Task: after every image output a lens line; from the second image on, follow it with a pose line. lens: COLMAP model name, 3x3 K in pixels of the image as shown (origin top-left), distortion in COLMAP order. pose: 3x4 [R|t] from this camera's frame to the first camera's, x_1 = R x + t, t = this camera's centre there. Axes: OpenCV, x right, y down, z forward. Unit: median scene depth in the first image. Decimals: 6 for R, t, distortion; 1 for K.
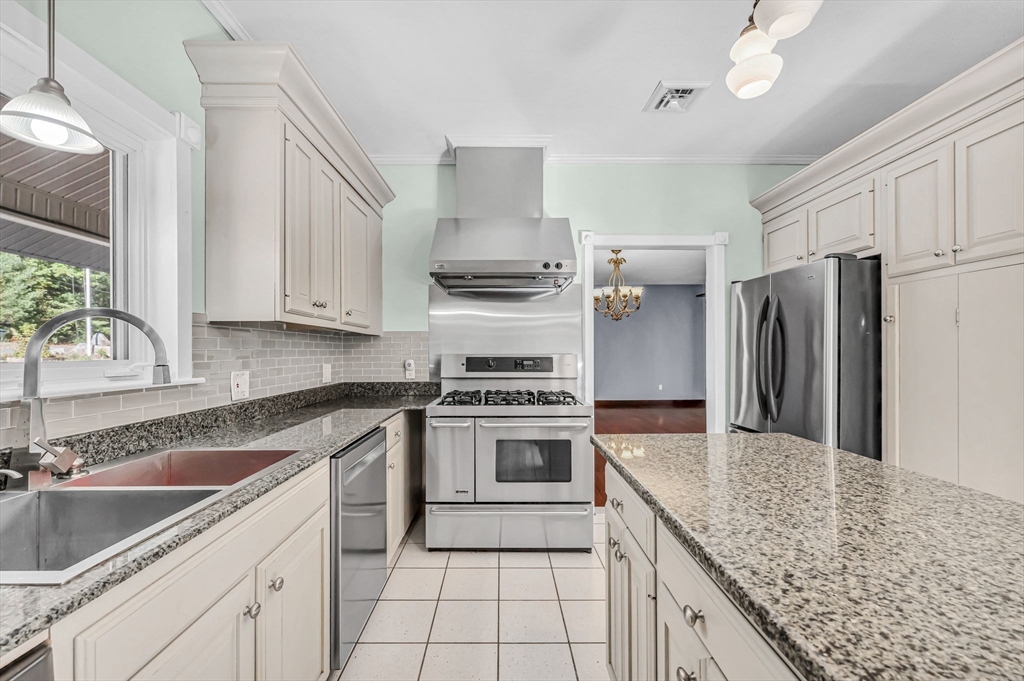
lens RADIAL K [[409.2, 0, 509.3], [0, 409.2, 344.5], [0, 0, 1]] dist [-0.001493, 0.000051]
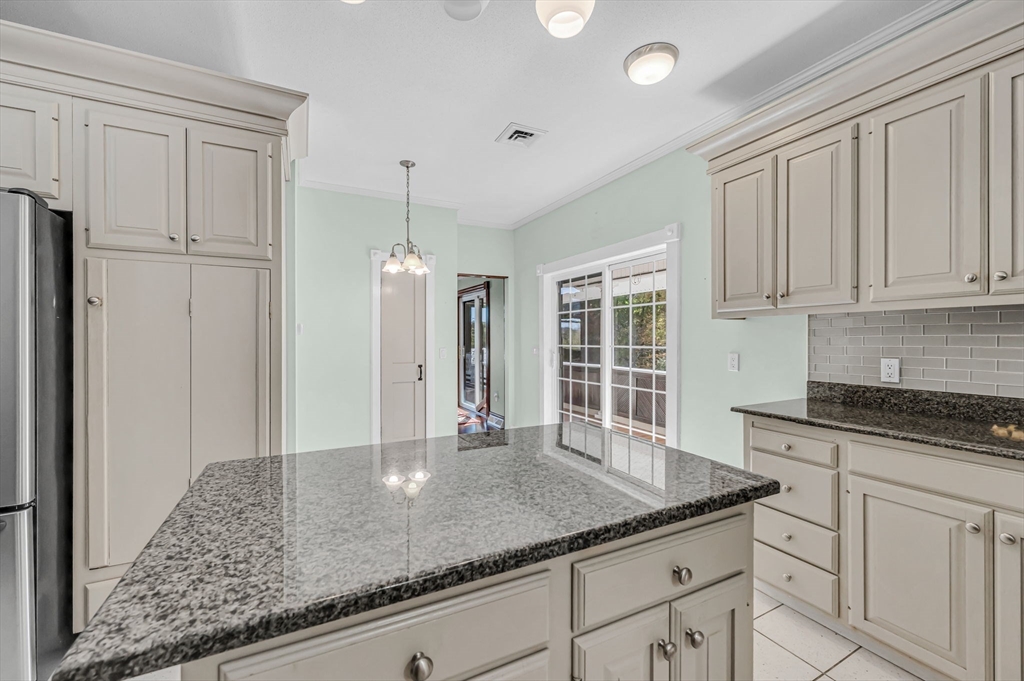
lens RADIAL K [[409.2, 0, 512.6], [0, 409.2, 341.3], [0, 0, 1]] dist [-0.001493, 0.000051]
pose [[-0.443945, -0.004113, 0.896045, -0.135876], [-0.006673, 0.999977, 0.001284, 0.008451], [-0.896029, -0.005409, -0.443962, 0.743680]]
